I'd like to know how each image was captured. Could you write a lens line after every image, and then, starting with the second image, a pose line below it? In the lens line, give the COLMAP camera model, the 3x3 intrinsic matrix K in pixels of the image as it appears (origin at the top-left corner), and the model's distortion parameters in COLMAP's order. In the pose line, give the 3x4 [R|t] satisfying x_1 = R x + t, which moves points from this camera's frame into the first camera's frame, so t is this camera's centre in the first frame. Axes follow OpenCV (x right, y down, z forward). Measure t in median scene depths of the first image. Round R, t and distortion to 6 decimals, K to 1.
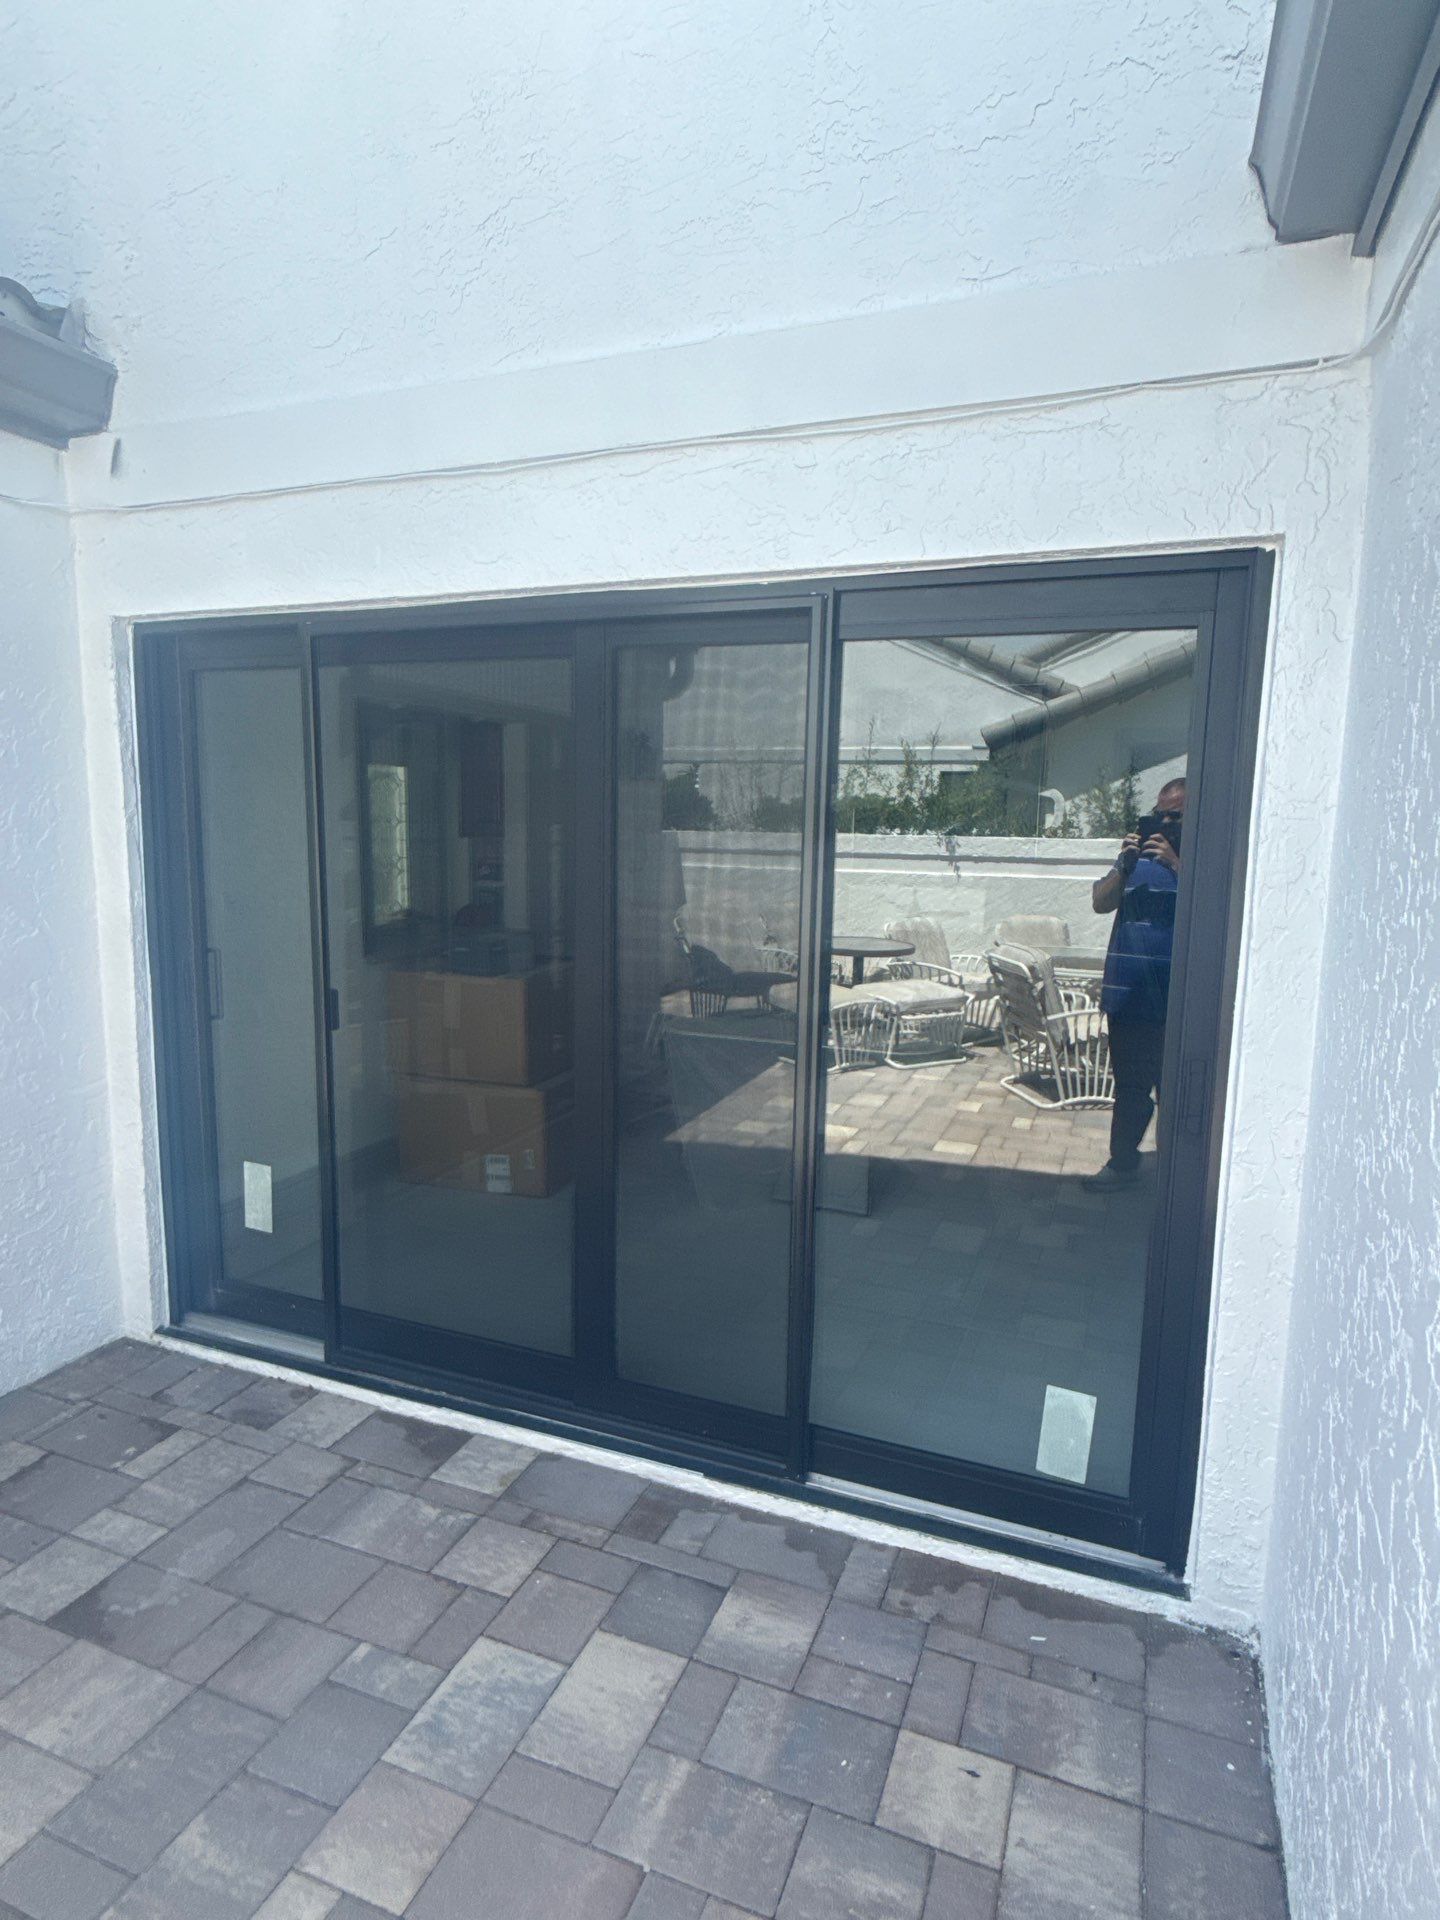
lens RADIAL K [[1079.7, 0, 722.5], [0, 1079.7, 961.0], [0, 0, 1]] dist [0.002634, 0.001585]
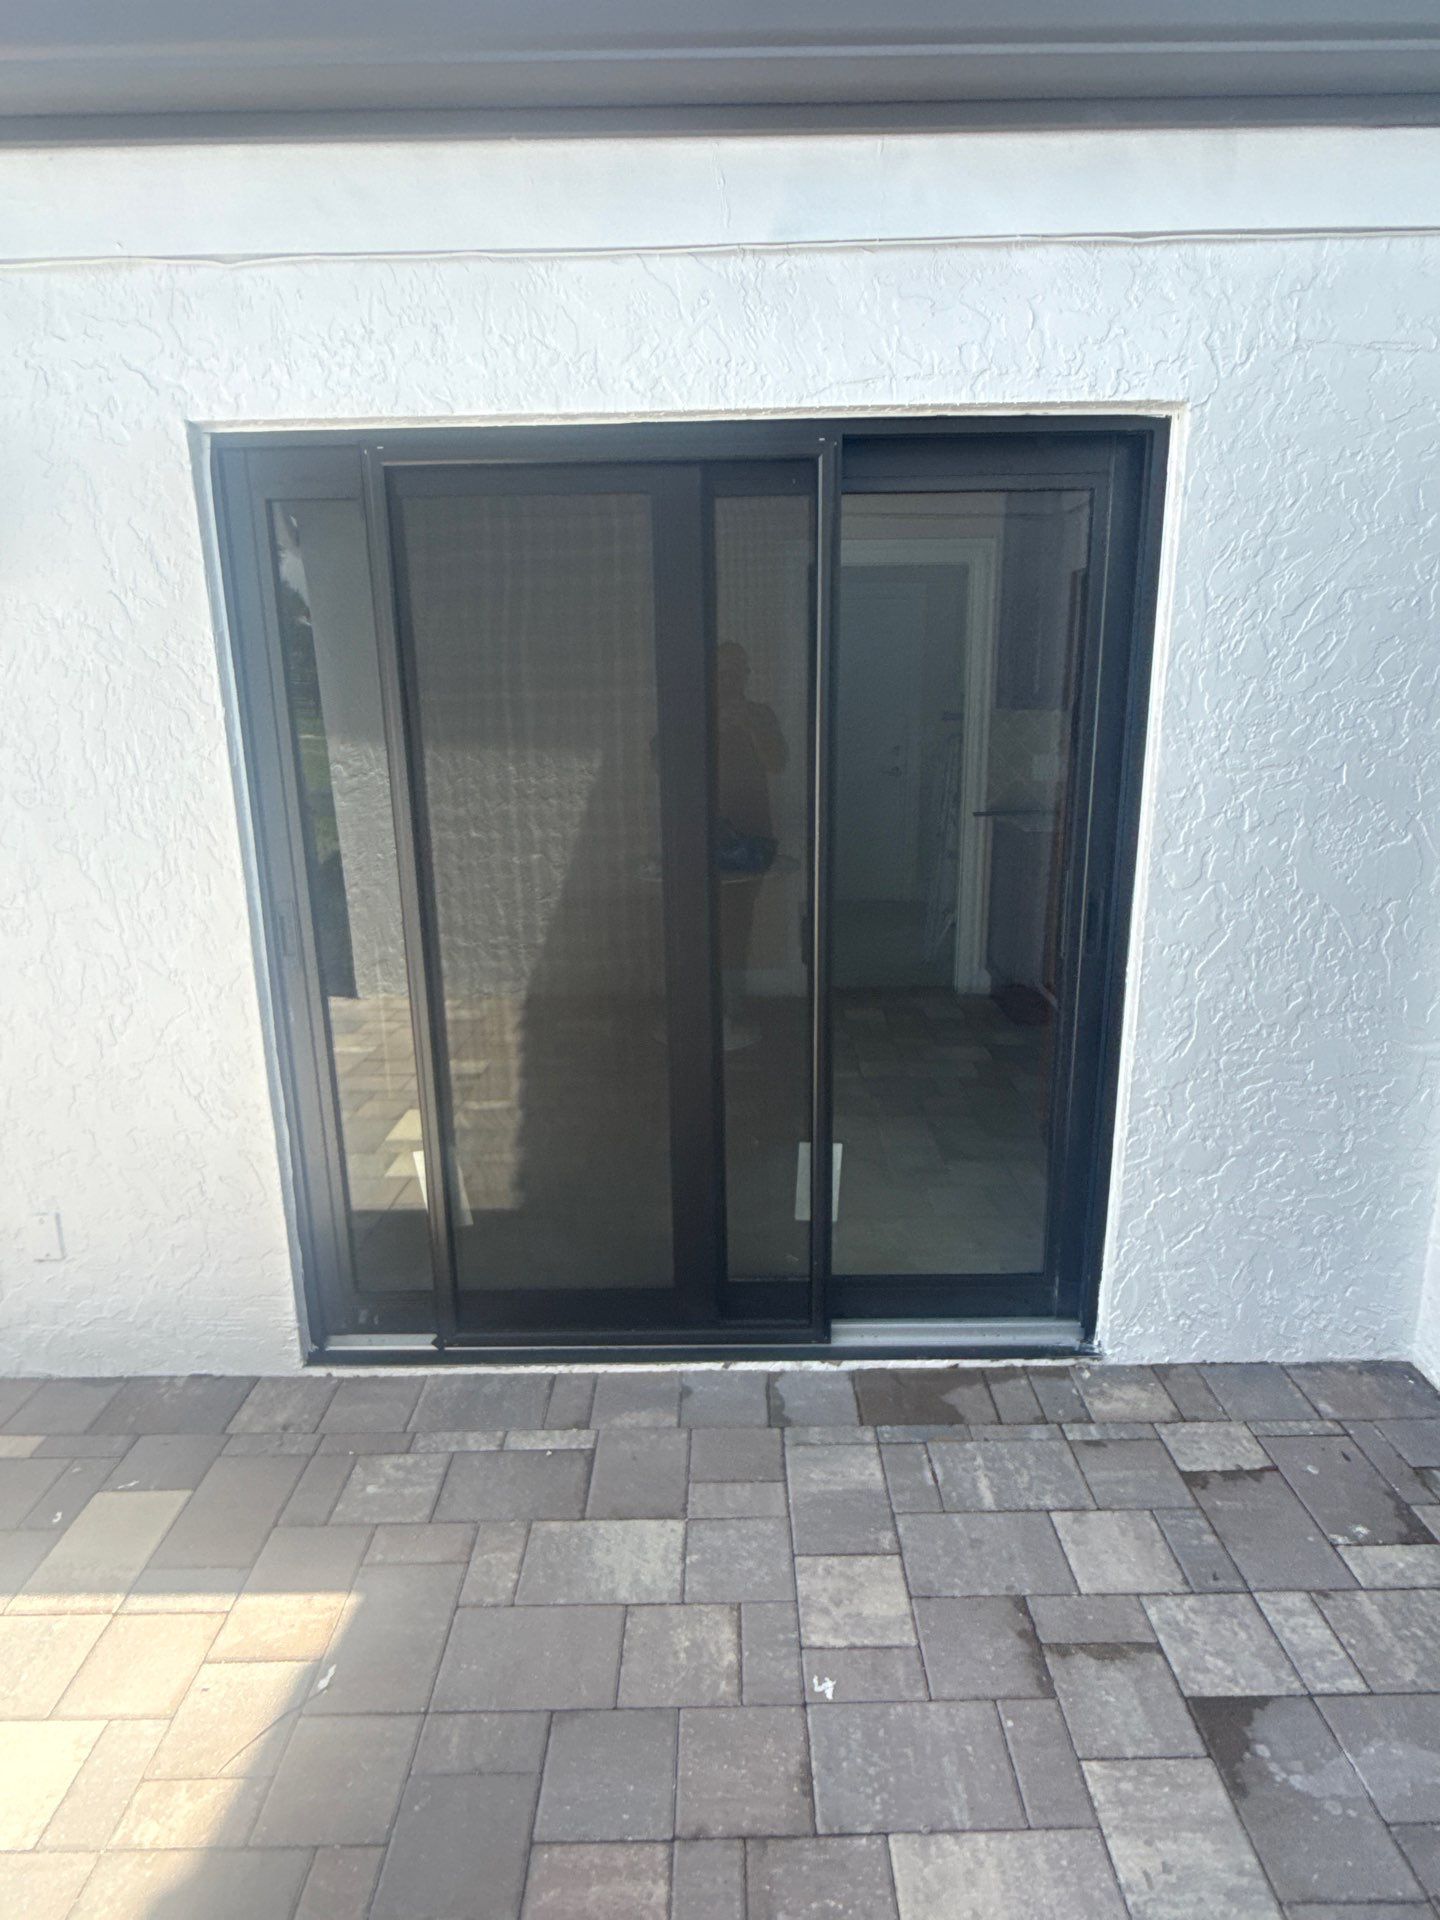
lens RADIAL K [[1079.7, 0, 723.9], [0, 1079.7, 963.8], [0, 0, 1]] dist [0.002634, 0.001585]
pose [[0.368411, 0.210191, -0.905590, -0.107436], [-0.100029, 0.977413, 0.186168, -0.042594], [0.924266, 0.021998, 0.381115, 0.294477]]
